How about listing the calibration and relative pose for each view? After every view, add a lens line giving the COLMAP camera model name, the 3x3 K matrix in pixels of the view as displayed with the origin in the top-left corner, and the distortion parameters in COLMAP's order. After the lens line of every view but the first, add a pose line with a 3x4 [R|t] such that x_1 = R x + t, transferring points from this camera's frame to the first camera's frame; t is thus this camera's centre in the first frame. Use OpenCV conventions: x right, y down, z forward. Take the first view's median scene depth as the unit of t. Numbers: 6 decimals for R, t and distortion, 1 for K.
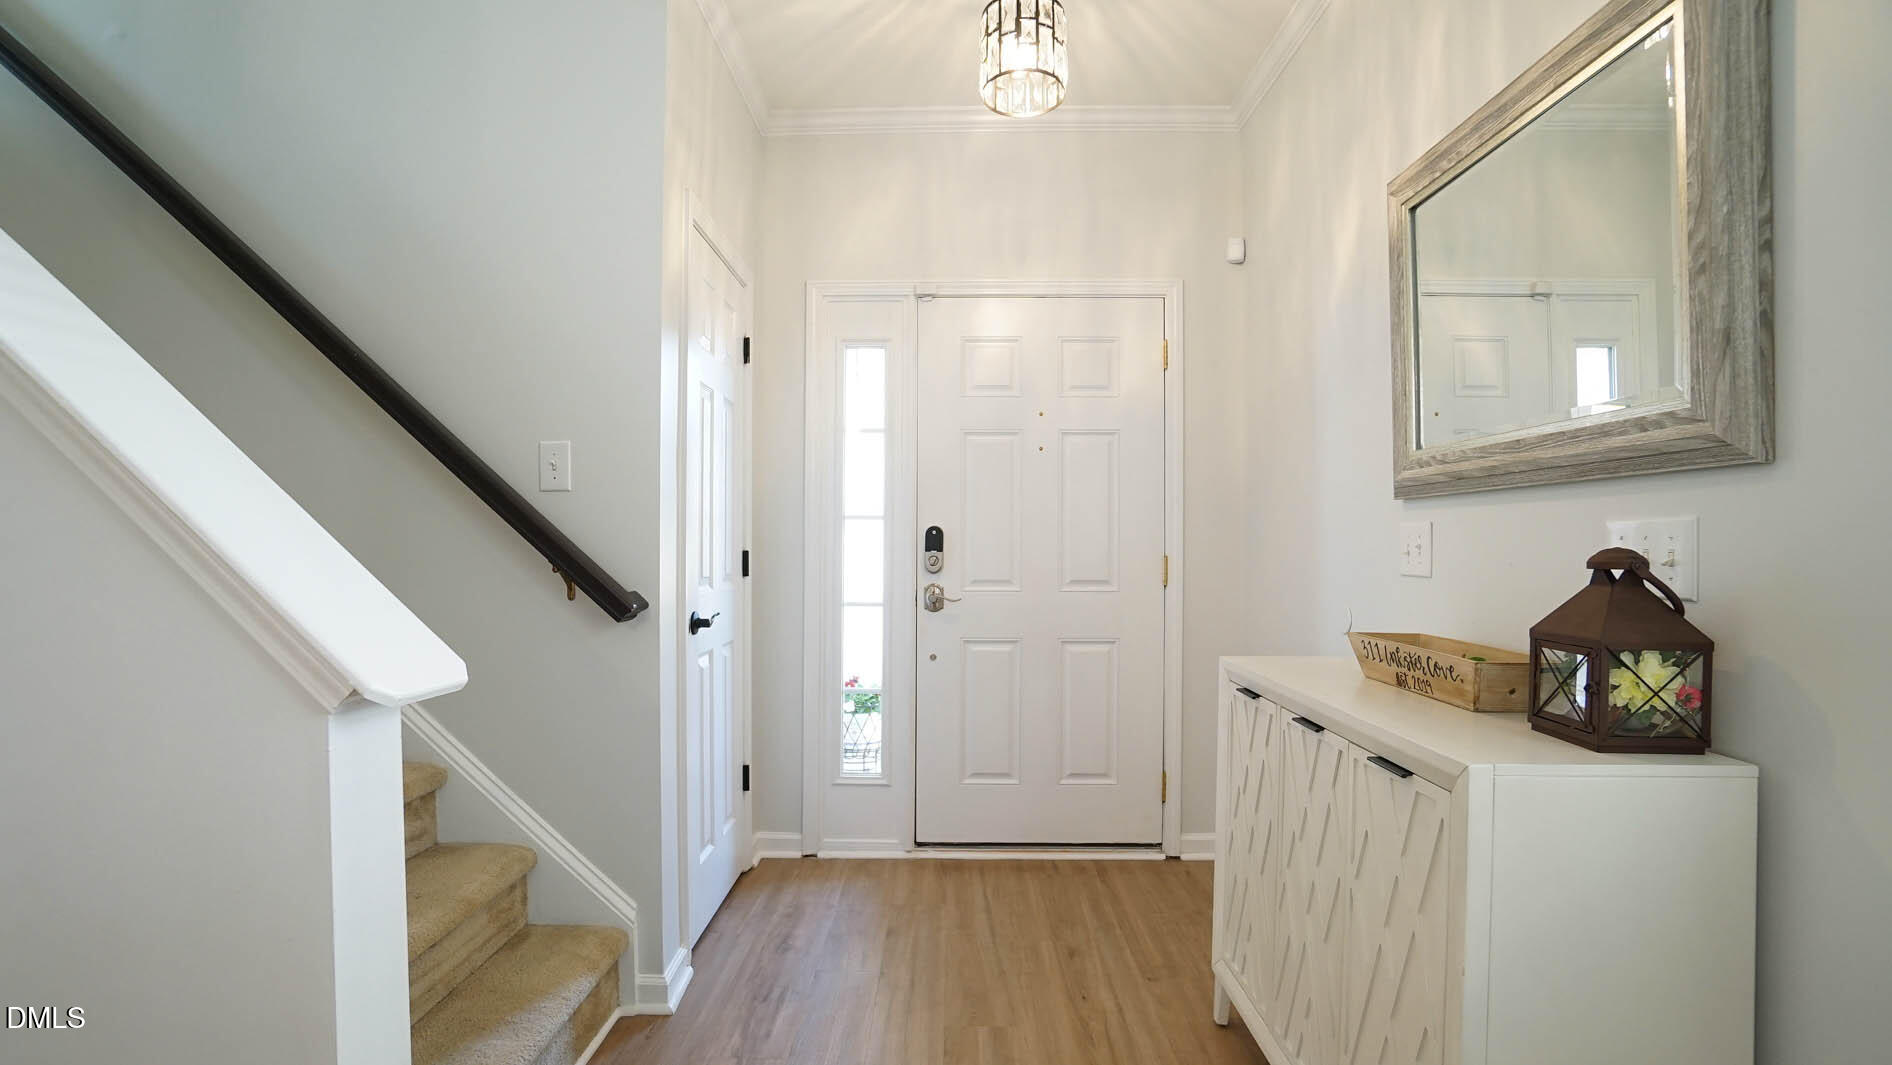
lens RADIAL K [[833.9, 0, 945.6], [0, 833.9, 547.8], [0, 0, 1]] dist [-0.058321, 0.017084]
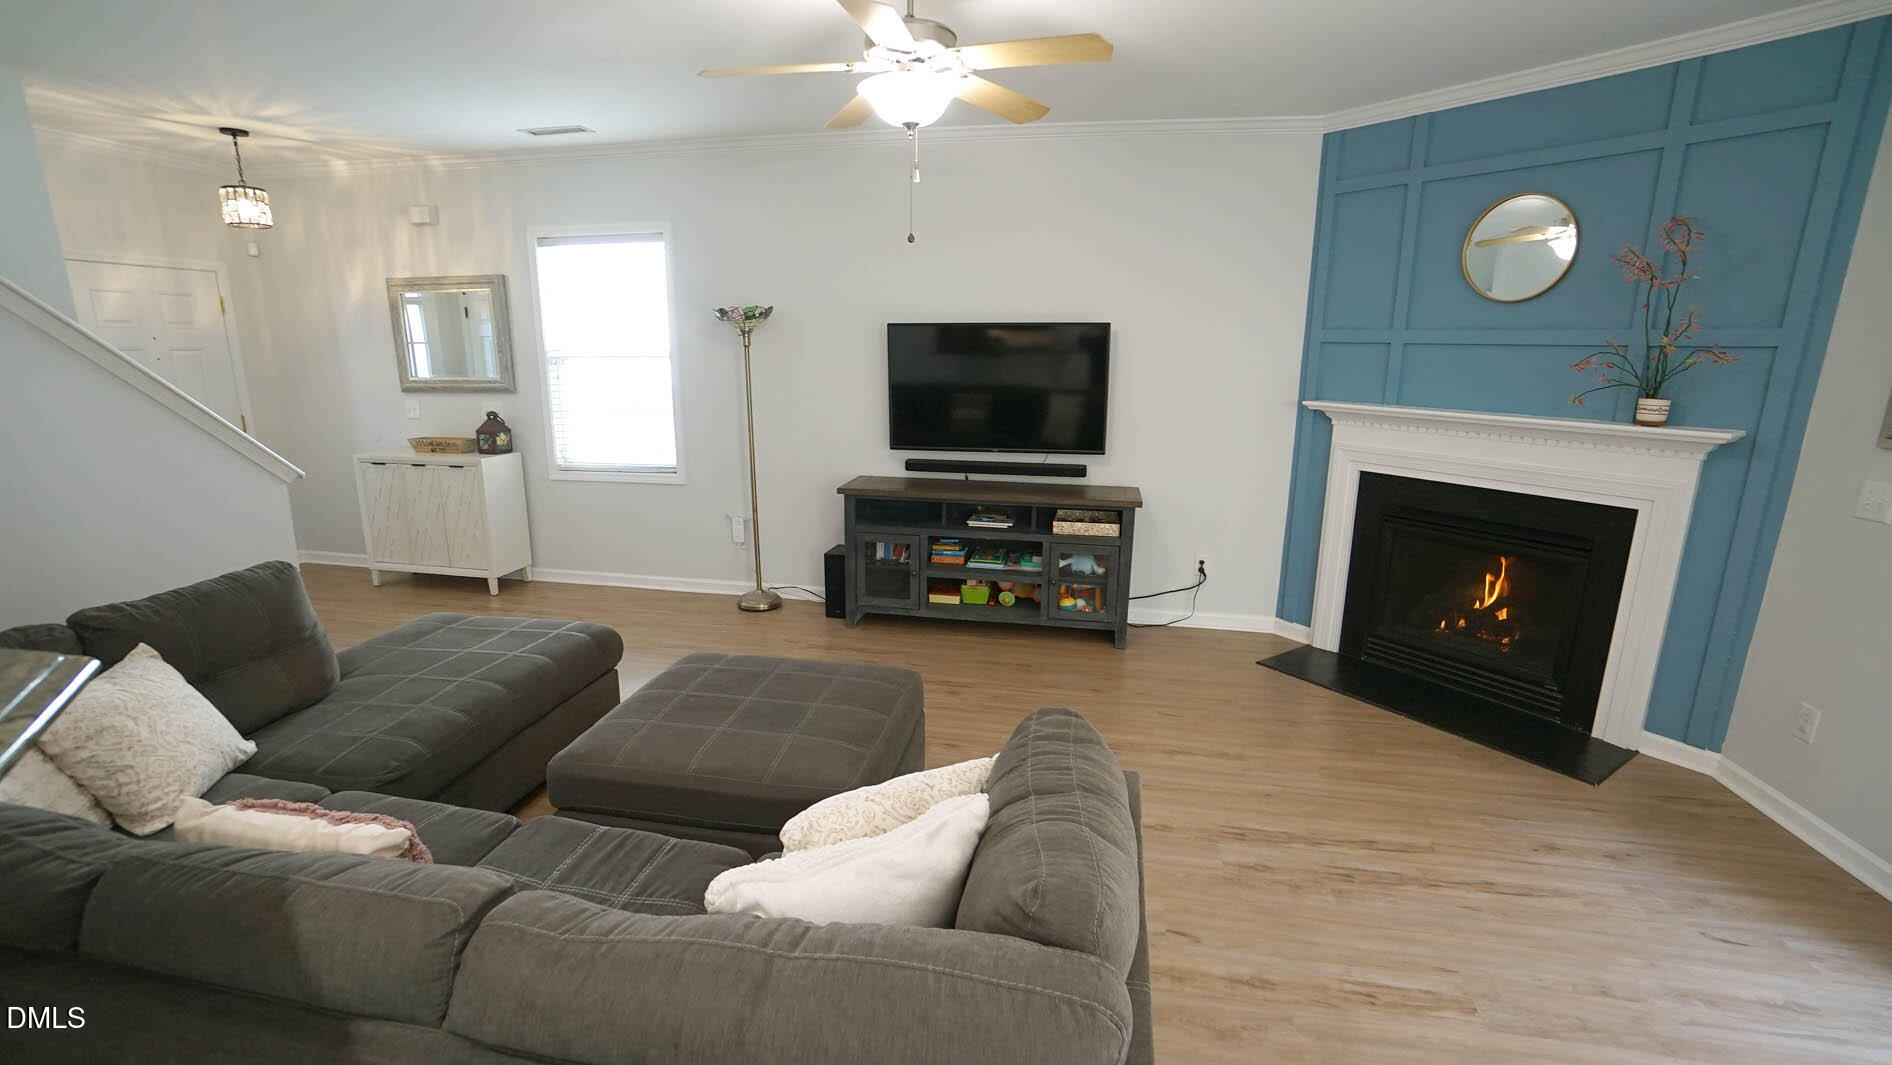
lens RADIAL K [[833.9, 0, 951.0], [0, 833.9, 548.3], [0, 0, 1]] dist [-0.058321, 0.017084]
pose [[0.182266, -0.236541, 0.954373, -3.322756], [-0.000432, 0.970612, 0.240648, -0.364942], [-0.983249, -0.044274, 0.176807, -2.434135]]
